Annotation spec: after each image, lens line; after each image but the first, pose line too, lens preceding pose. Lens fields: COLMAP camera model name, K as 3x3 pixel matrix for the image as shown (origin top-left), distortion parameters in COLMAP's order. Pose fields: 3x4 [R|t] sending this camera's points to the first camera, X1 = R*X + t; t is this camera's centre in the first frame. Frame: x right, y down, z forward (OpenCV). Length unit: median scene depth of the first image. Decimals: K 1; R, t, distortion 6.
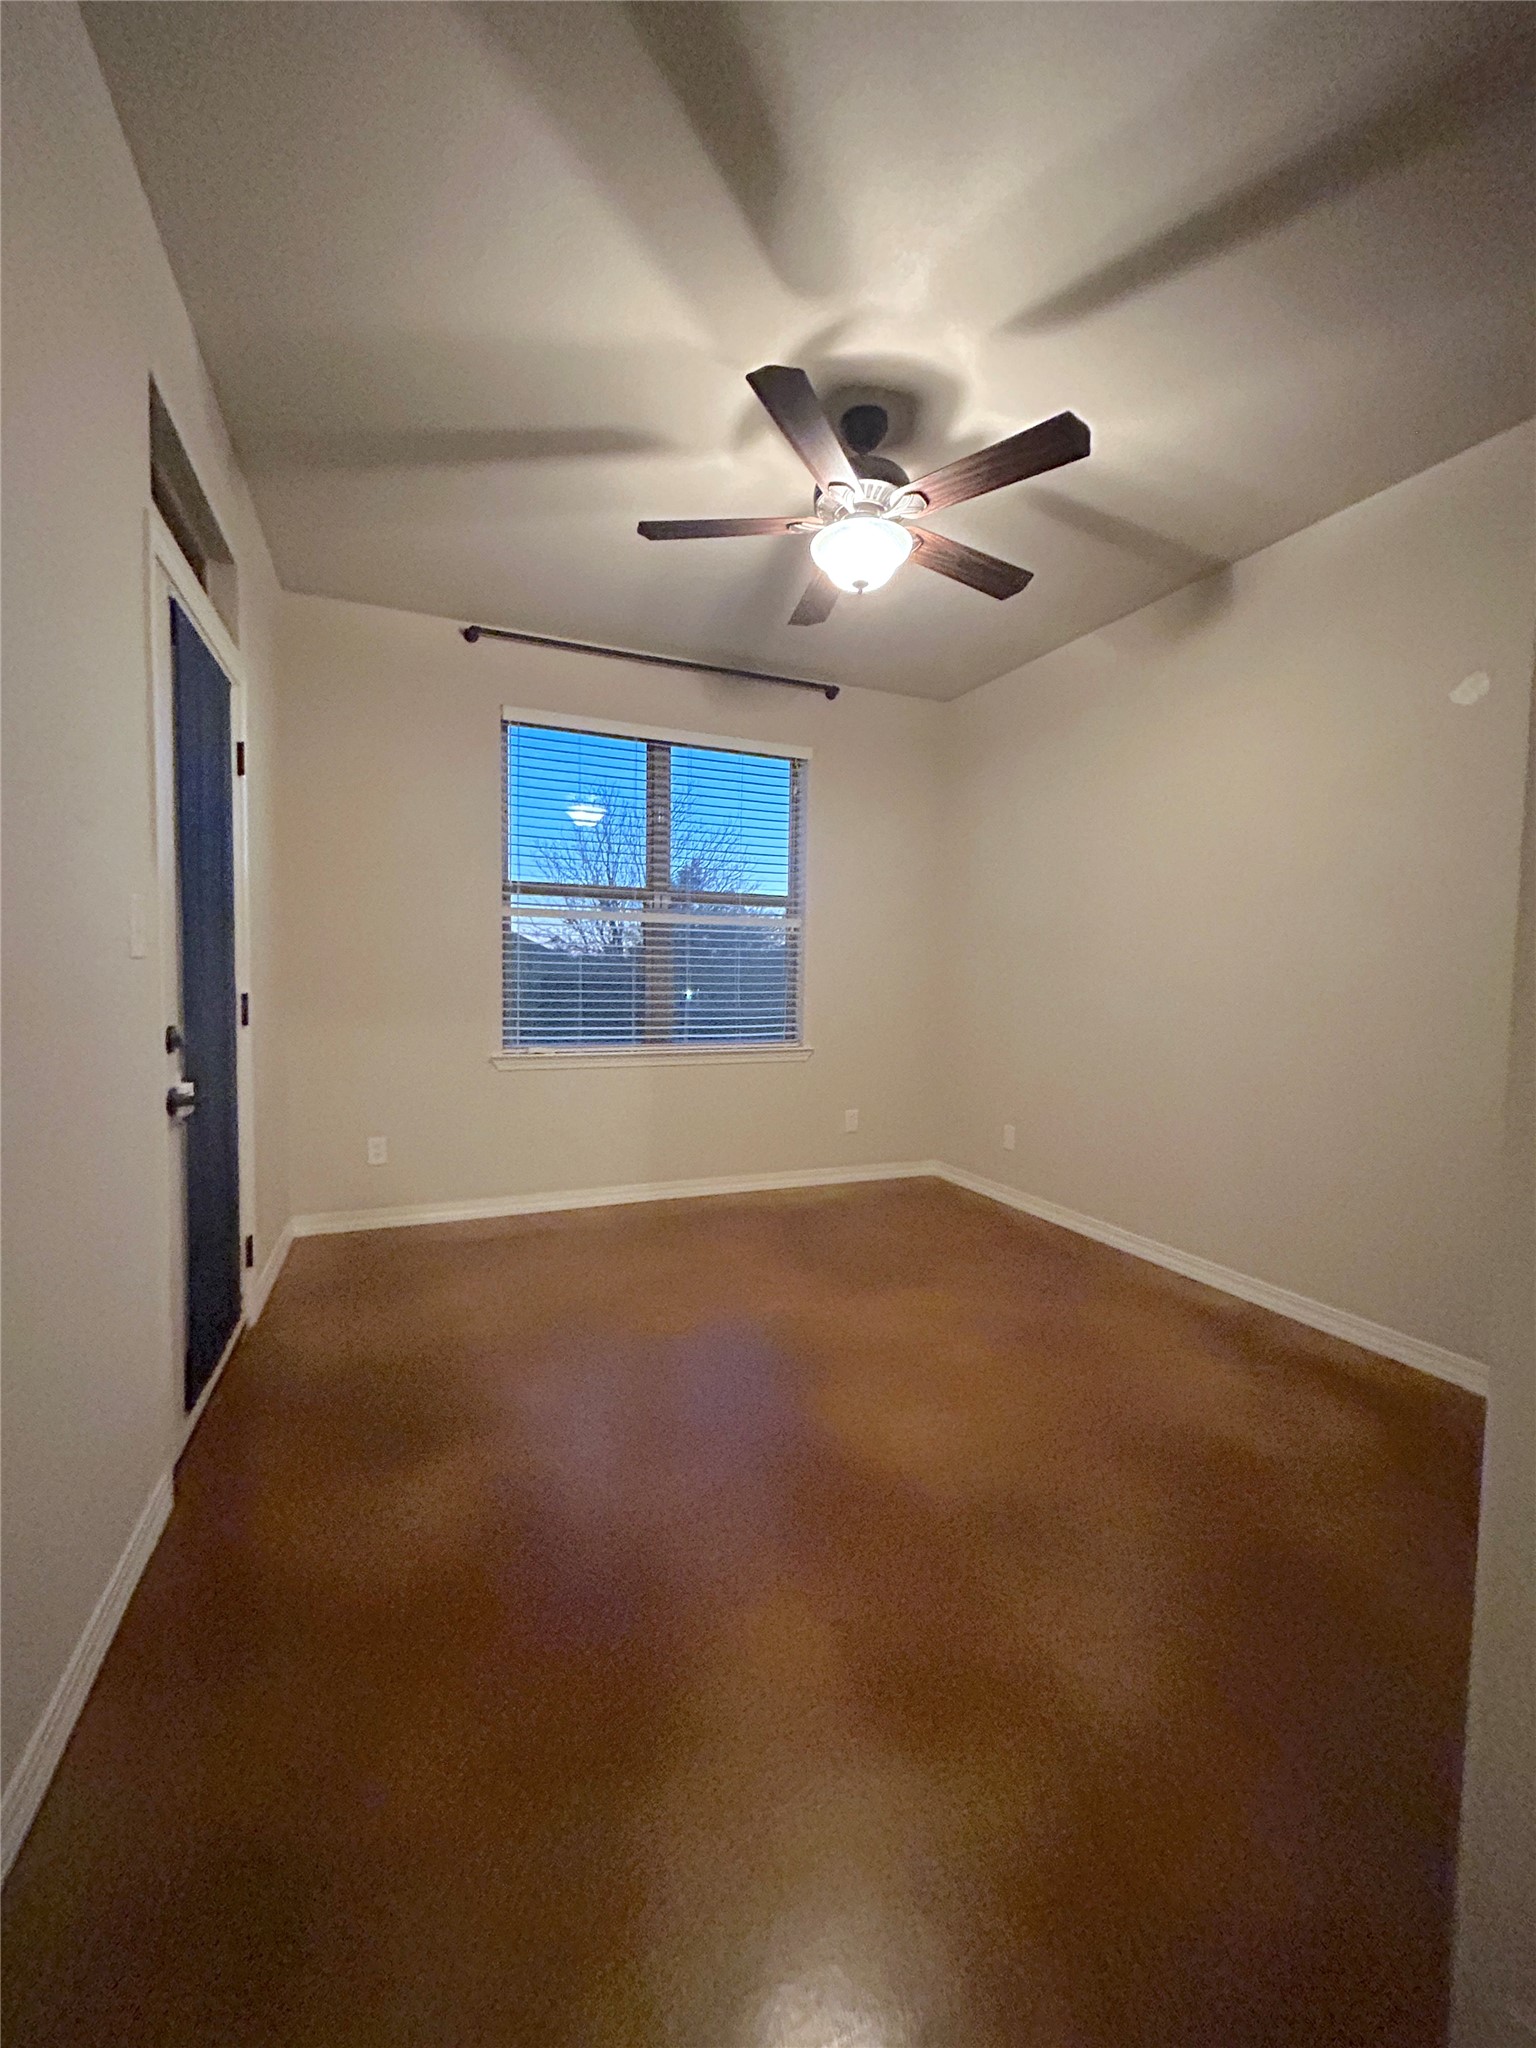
lens RADIAL K [[831.1, 0, 776.1], [0, 831.1, 1021.9], [0, 0, 1]] dist [-0.000724, -0.000401]
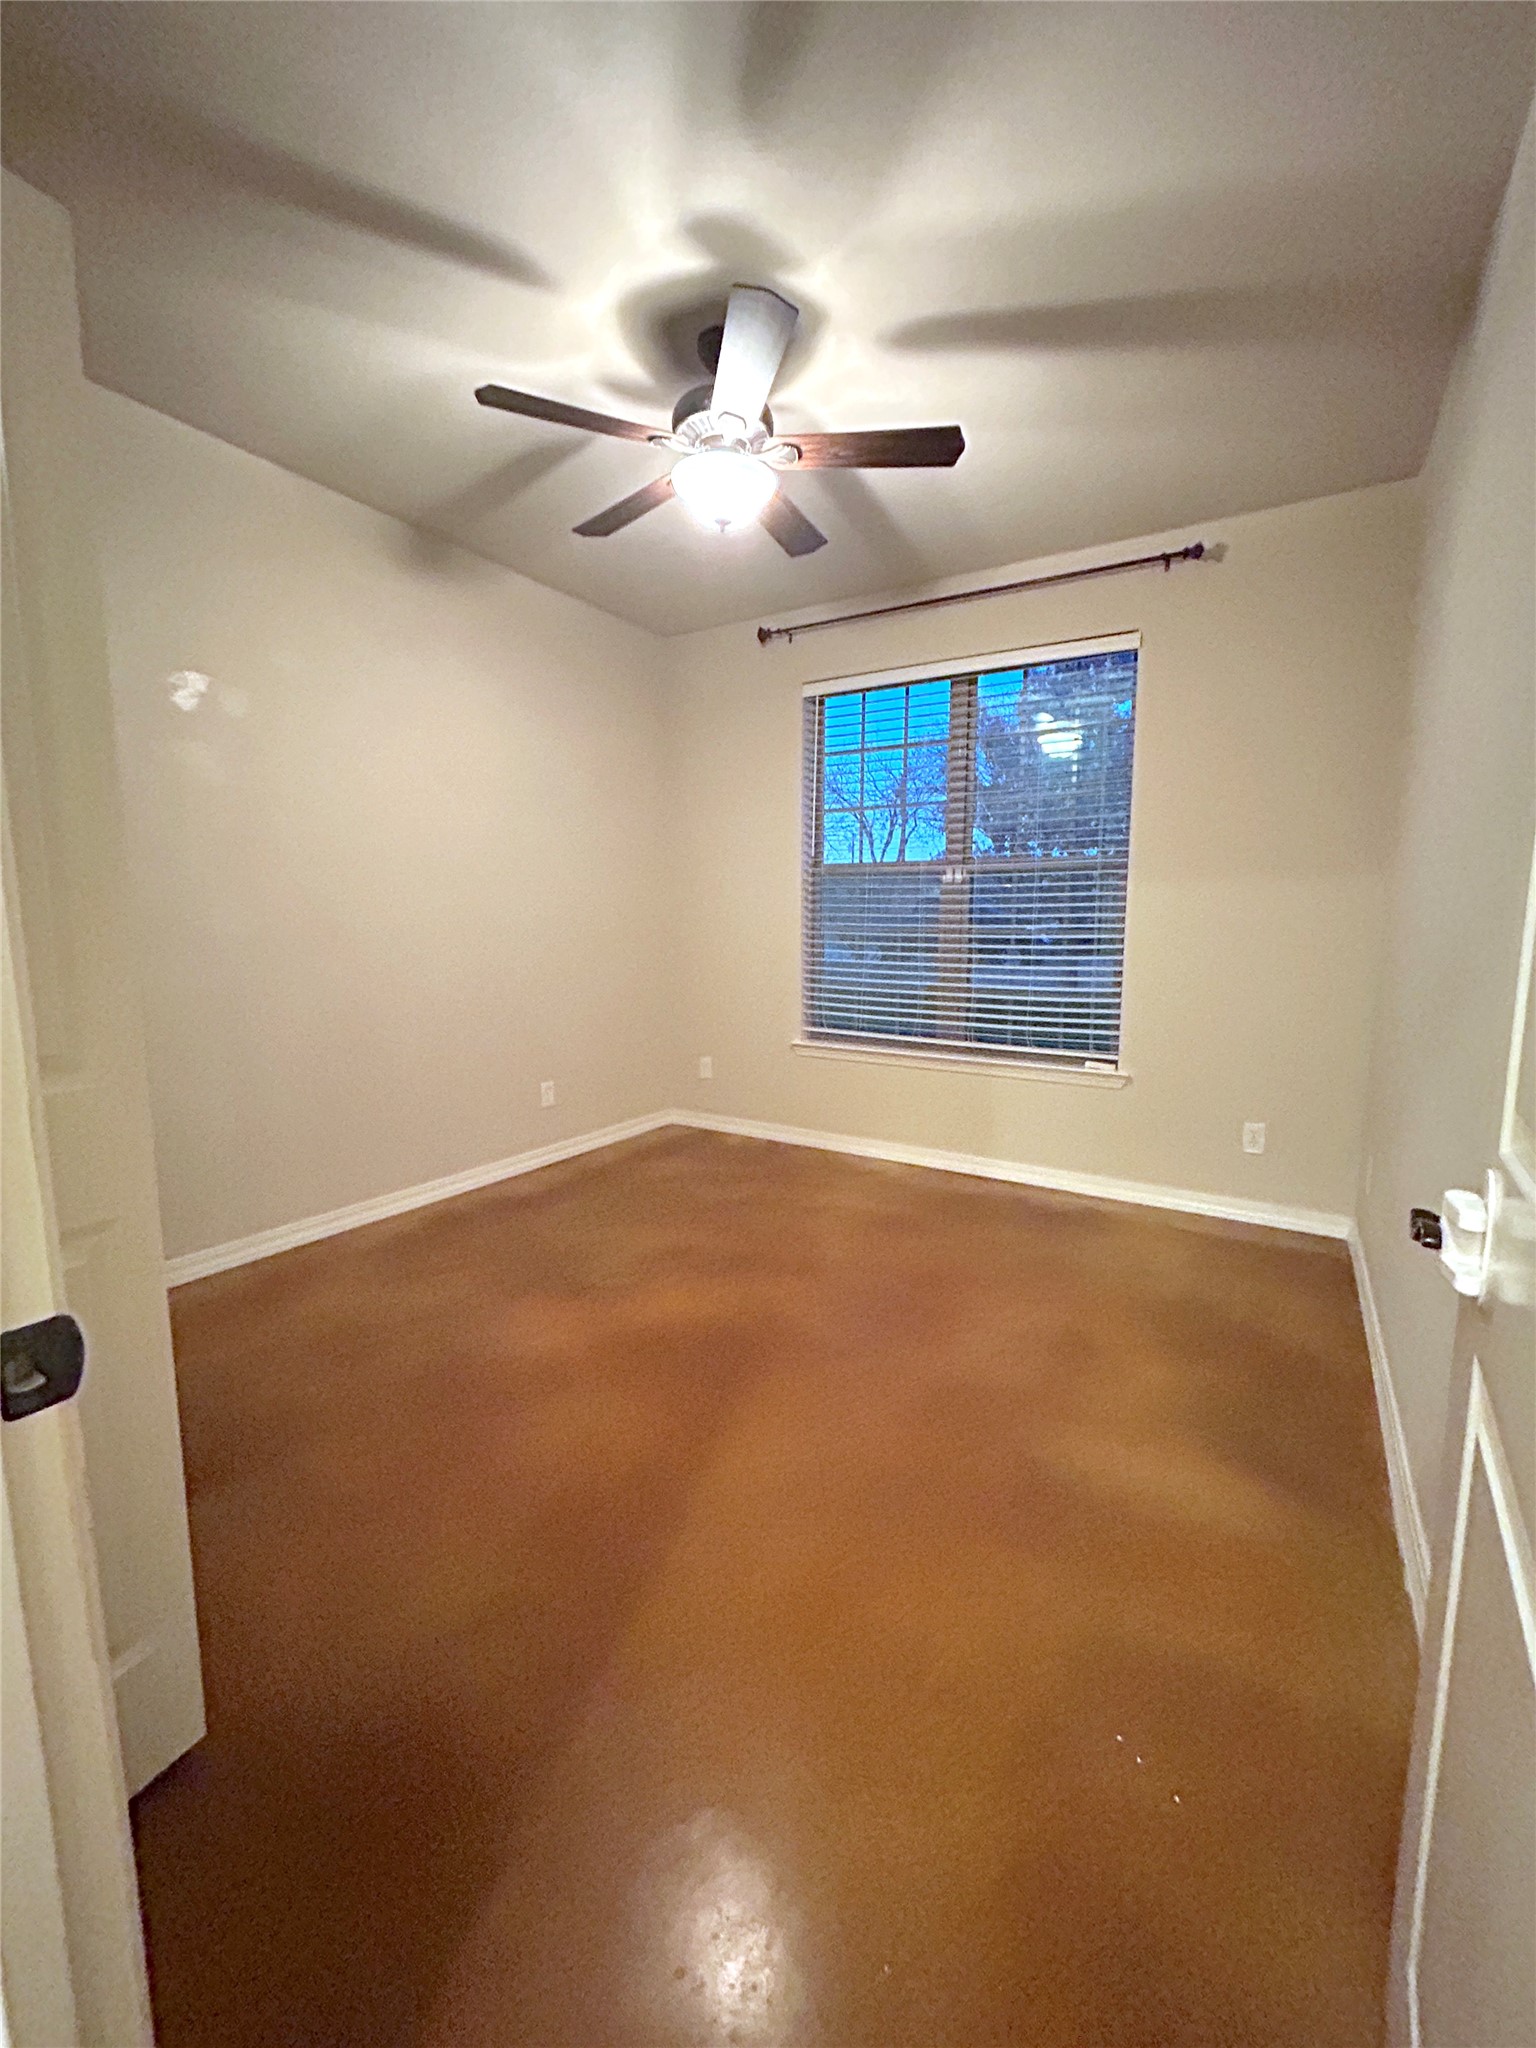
lens RADIAL K [[831.1, 0, 773.3], [0, 831.1, 1027.0], [0, 0, 1]] dist [-0.000724, -0.000401]
pose [[0.824167, -0.085450, 0.559864, -0.470422], [0.045147, 0.995319, 0.085451, -0.033763], [-0.564545, -0.045150, 0.824166, 0.171236]]
